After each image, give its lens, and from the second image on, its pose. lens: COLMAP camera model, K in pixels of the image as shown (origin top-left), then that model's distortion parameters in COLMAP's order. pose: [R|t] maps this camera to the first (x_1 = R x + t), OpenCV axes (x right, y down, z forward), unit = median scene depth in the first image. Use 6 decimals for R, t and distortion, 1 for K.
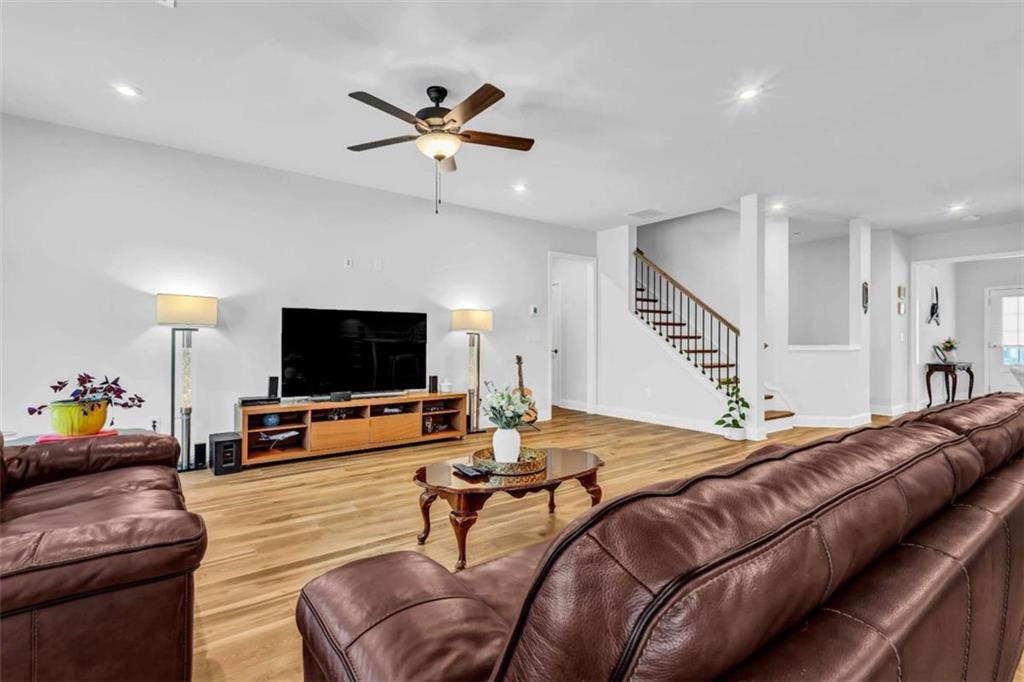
lens RADIAL K [[483.8, 0, 512.0], [0, 483.8, 341.0], [0, 0, 1]] dist [0.000001, 0.000073]
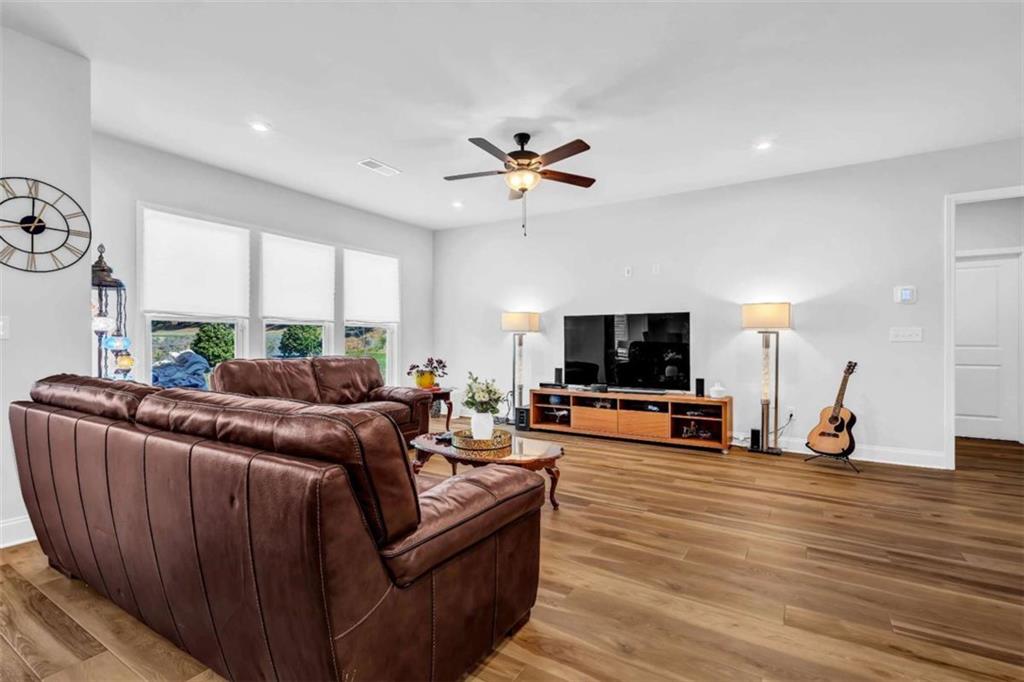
lens RADIAL K [[474.3, 0, 512.0], [0, 474.3, 341.0], [0, 0, 1]] dist [0.001151, 0.000124]
pose [[0.374489, -0.005842, -0.927213, 0.630377], [-0.003574, 0.999964, -0.007744, 0.009116], [0.927224, 0.006214, 0.374455, 0.363065]]
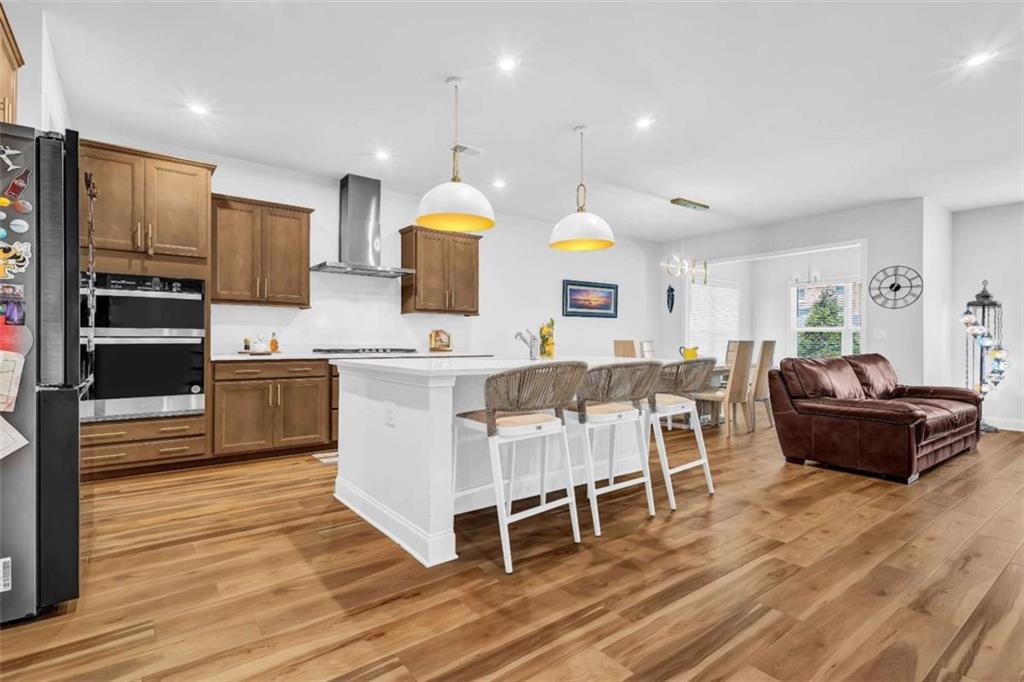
lens RADIAL K [[487.3, 0, 487.6], [0, 487.3, 343.3], [0, 0, 1]] dist [0.000904, 0.000333]
pose [[-0.999817, -0.011835, 0.015032, 0.922550], [-0.011736, 0.999909, 0.006628, 0.017758], [-0.015109, 0.006451, -0.999865, 1.308920]]
